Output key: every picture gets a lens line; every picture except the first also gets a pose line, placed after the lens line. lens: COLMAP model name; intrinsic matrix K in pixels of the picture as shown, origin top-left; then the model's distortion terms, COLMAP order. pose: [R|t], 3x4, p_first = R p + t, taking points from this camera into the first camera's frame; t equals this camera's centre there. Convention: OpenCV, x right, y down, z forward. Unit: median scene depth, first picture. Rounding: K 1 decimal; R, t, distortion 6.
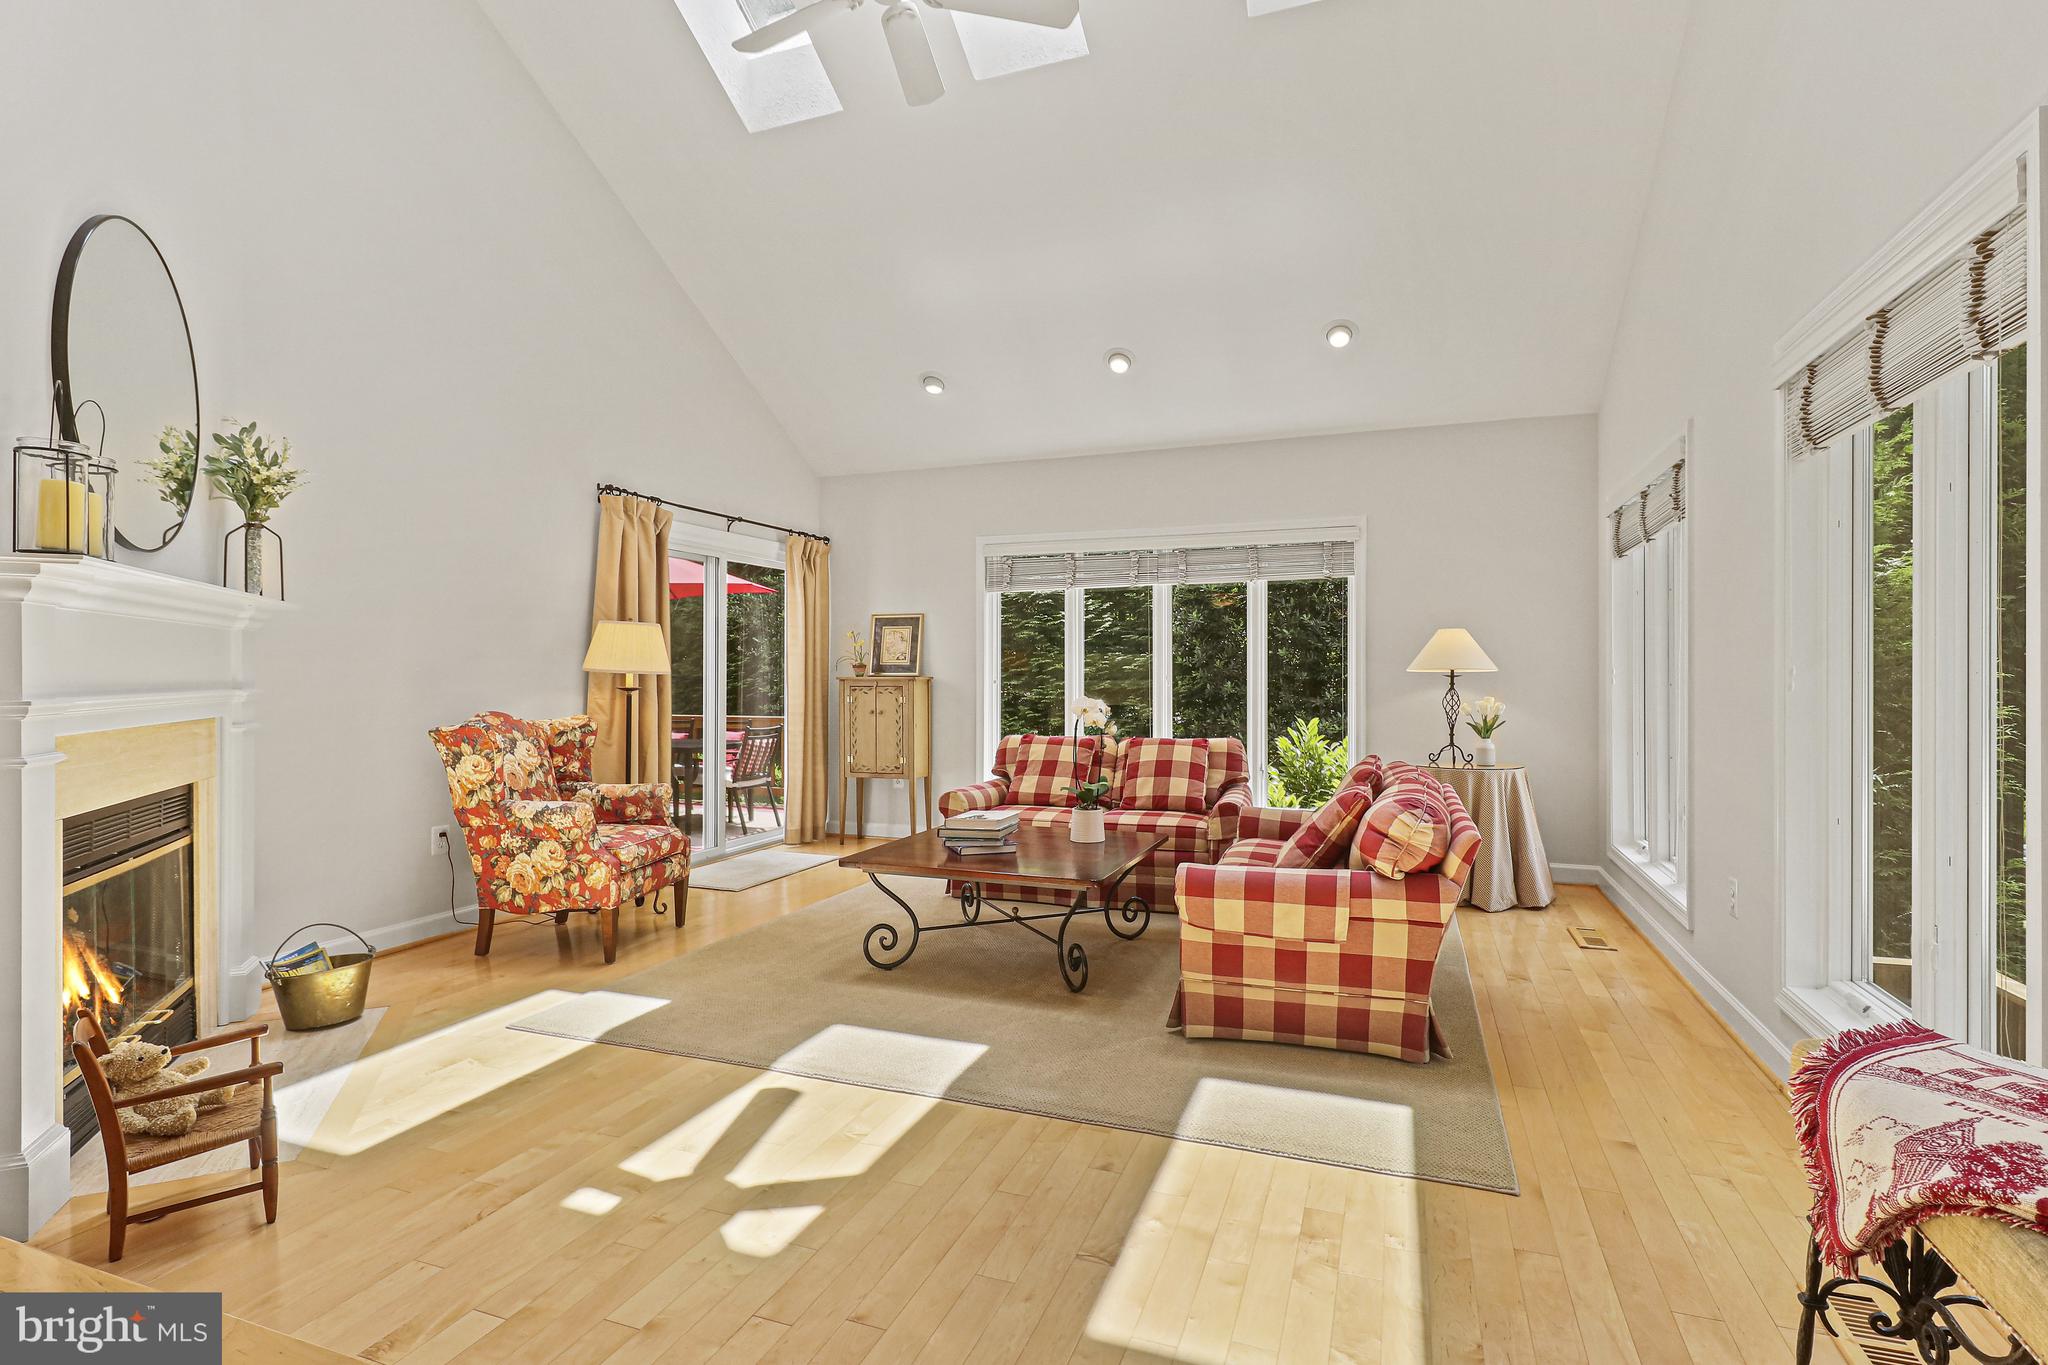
lens RADIAL K [[988.6, 0, 1019.4], [0, 988.6, 672.9], [0, 0, 1]] dist [0.000946, -0.000489]
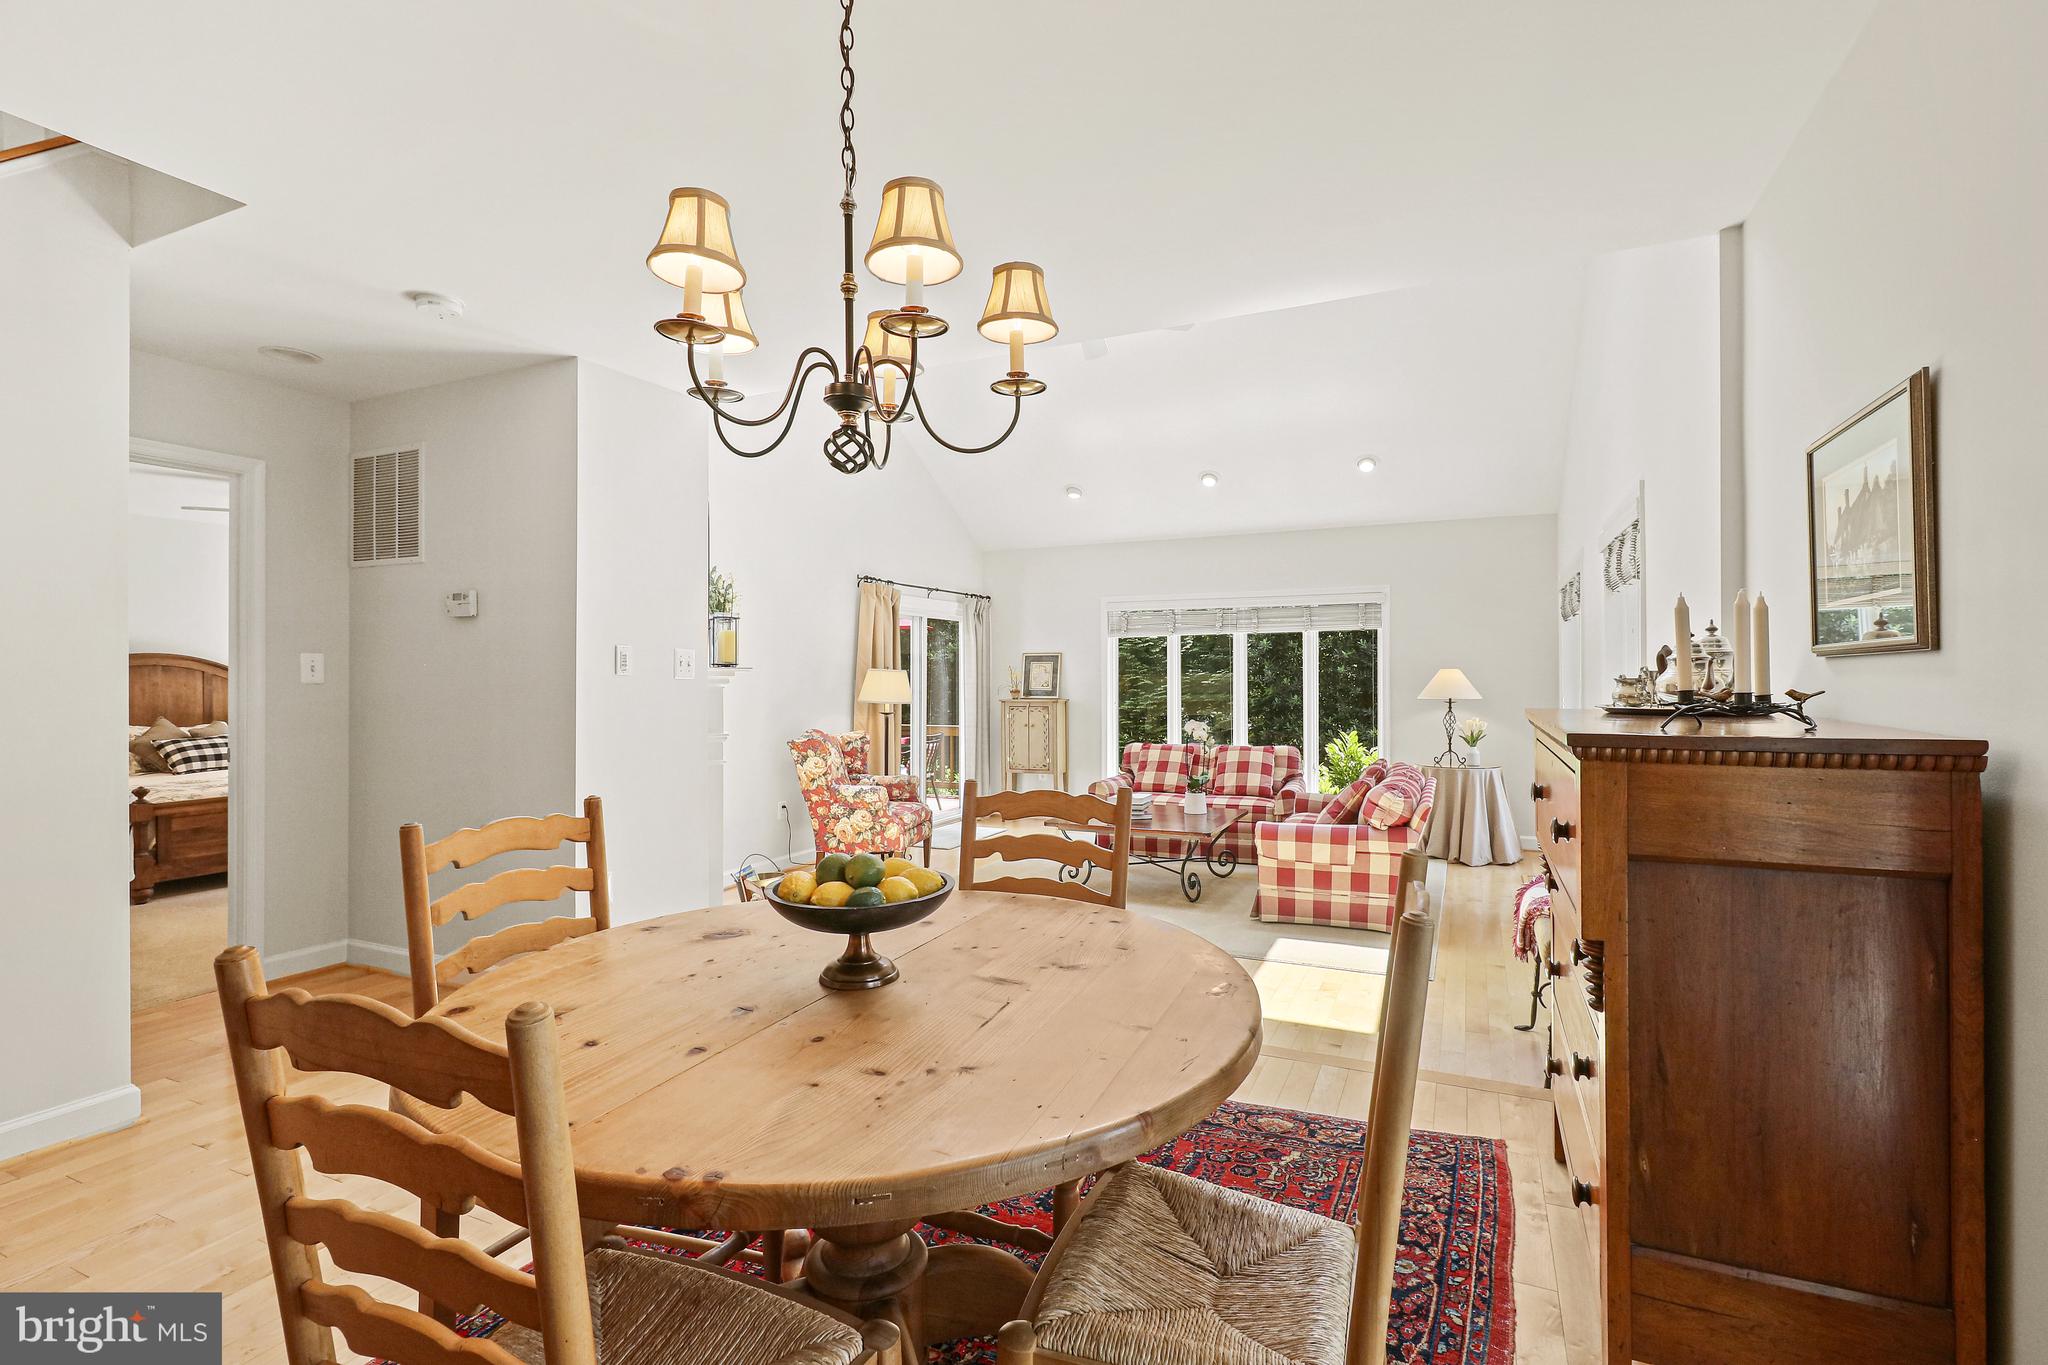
lens RADIAL K [[948.9, 0, 1013.6], [0, 948.9, 671.2], [0, 0, 1]] dist [-0.000869, -0.000235]
pose [[0.996669, -0.004739, -0.081414, -0.078766], [0.004382, 0.999980, -0.004568, -0.040060], [0.081434, 0.004196, 0.996670, -0.429134]]
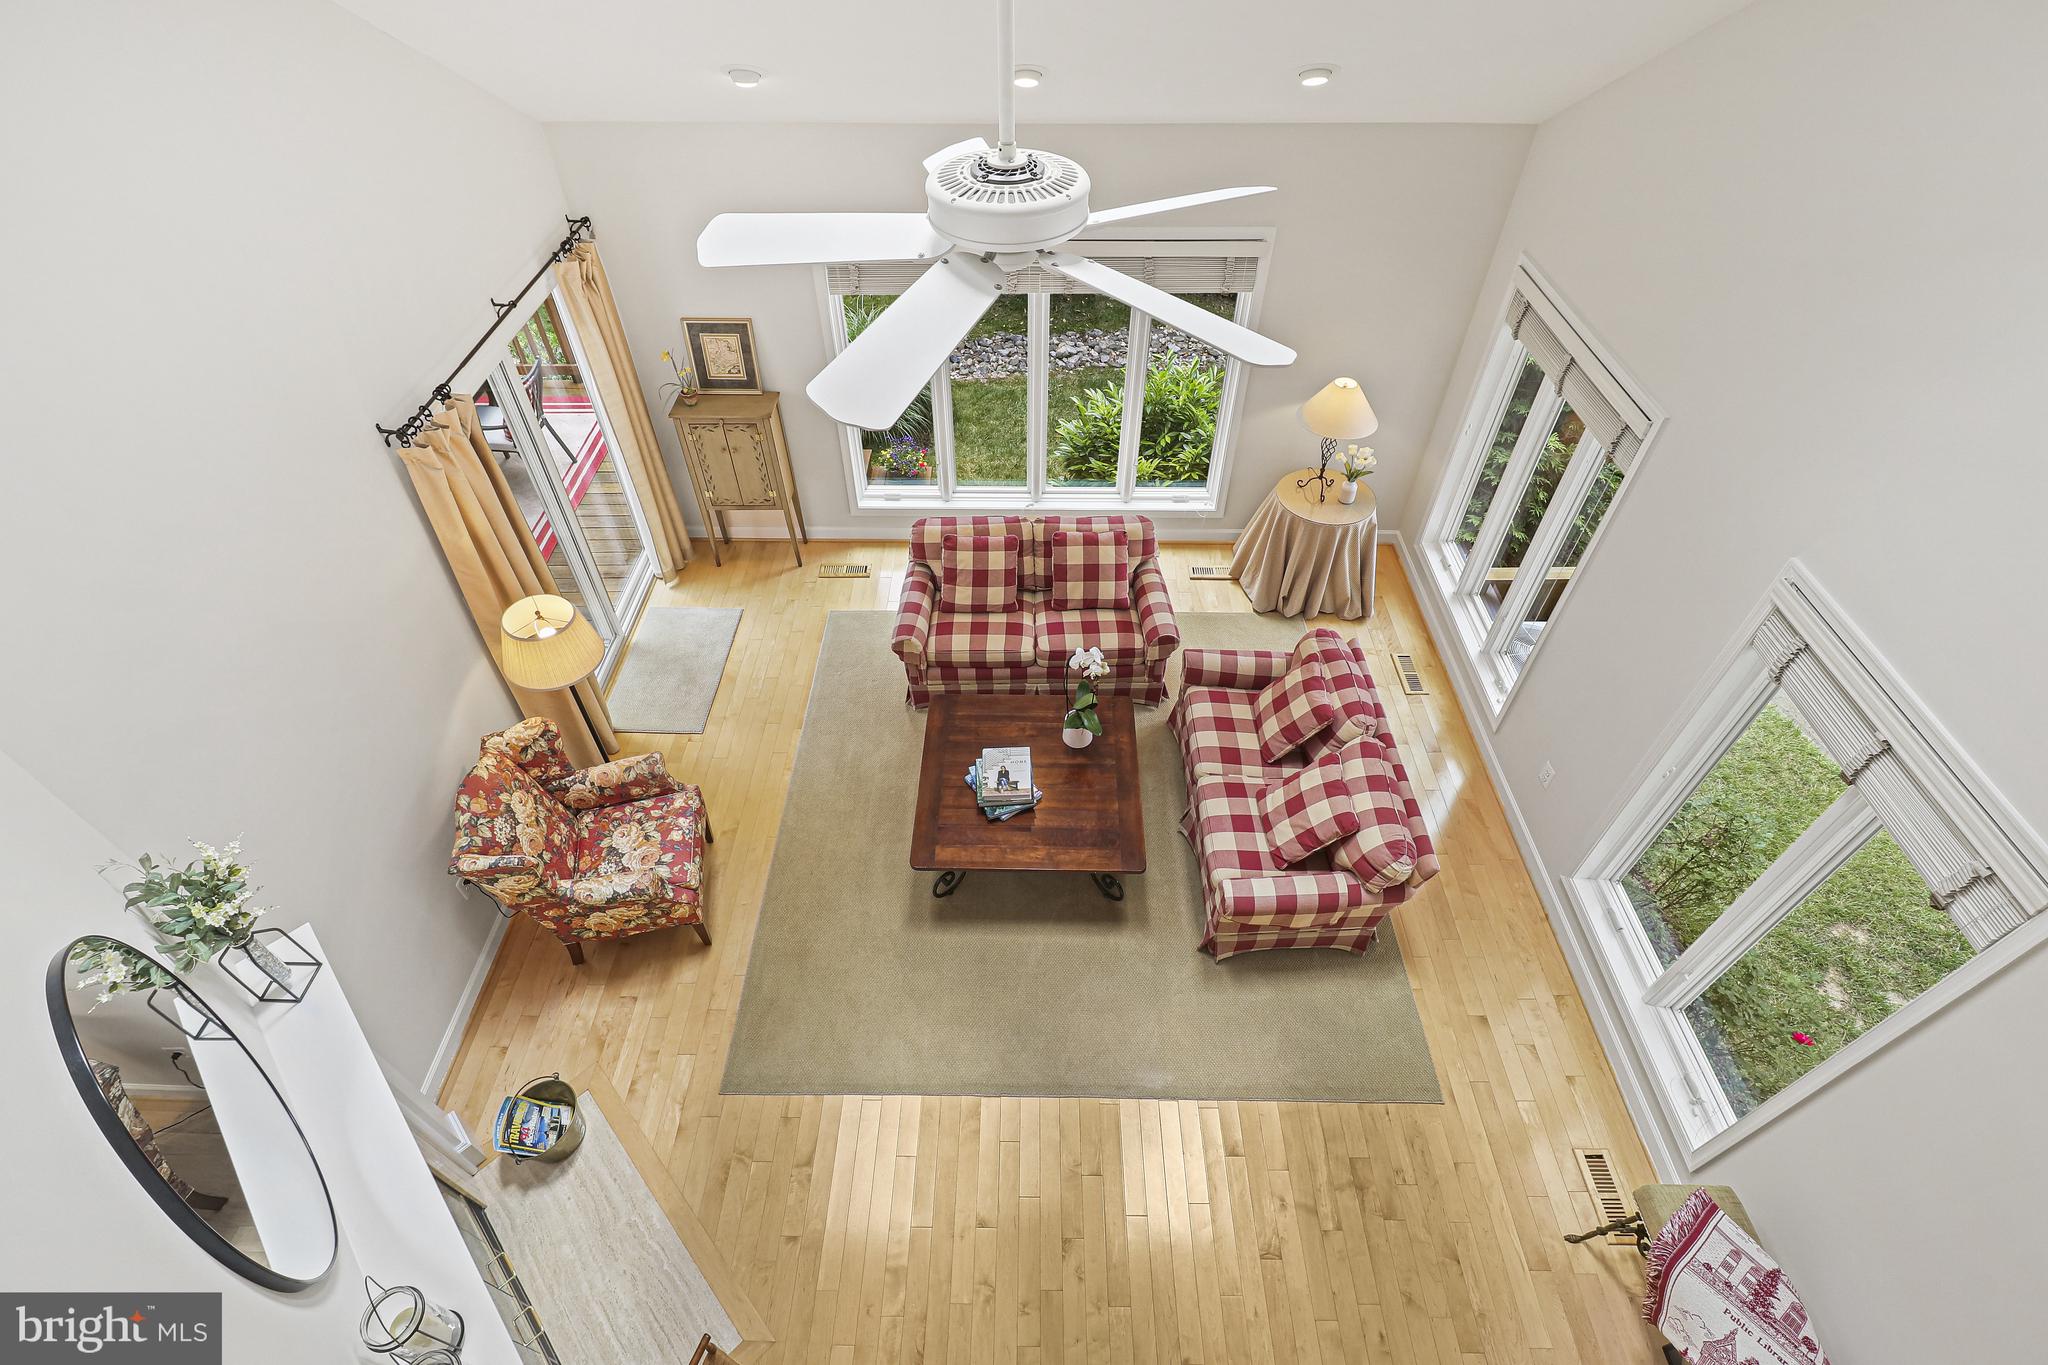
lens RADIAL K [[948.9, 0, 1017.5], [0, 948.9, 677.1], [0, 0, 1]] dist [-0.000869, -0.000235]
pose [[0.939903, -0.247036, 0.235702, -0.206741], [0.005571, 0.701318, 0.712827, -0.575615], [-0.341396, -0.668675, 0.660547, 0.279617]]
